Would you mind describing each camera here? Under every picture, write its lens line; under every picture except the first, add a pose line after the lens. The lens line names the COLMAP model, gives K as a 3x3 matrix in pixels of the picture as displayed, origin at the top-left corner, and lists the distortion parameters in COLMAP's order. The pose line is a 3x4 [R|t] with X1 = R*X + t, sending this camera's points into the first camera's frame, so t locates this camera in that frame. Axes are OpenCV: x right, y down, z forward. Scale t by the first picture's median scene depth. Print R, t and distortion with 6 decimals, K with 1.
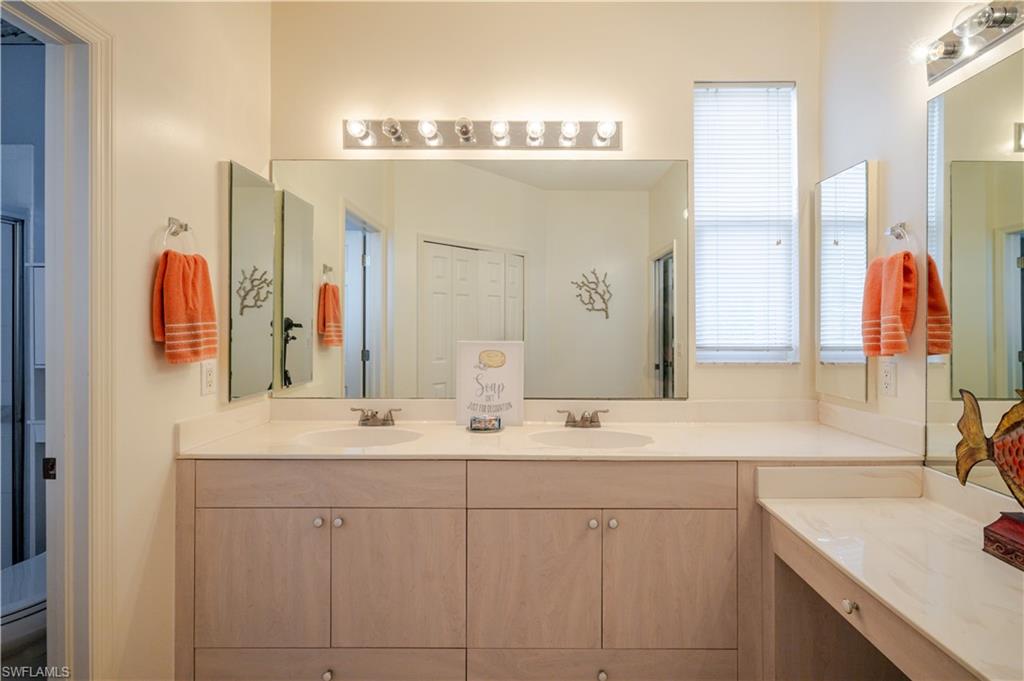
lens RADIAL K [[465.2, 0, 513.5], [0, 465.2, 301.9], [0, 0, 1]] dist [-0.000957, 0.000286]
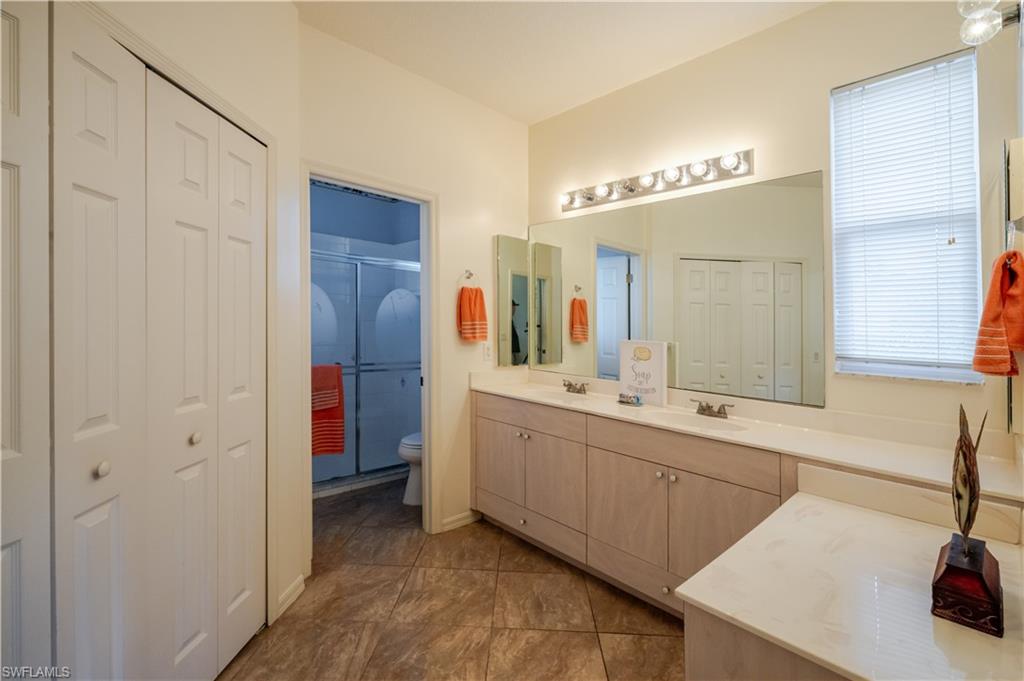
lens RADIAL K [[450.9, 0, 512.4], [0, 450.9, 312.1], [0, 0, 1]] dist [0.000578, 0.000147]
pose [[0.690666, 0.000735, -0.723174, 0.634298], [0.002700, 0.999990, 0.003595, -0.003139], [0.723169, -0.004435, 0.690657, -0.166347]]
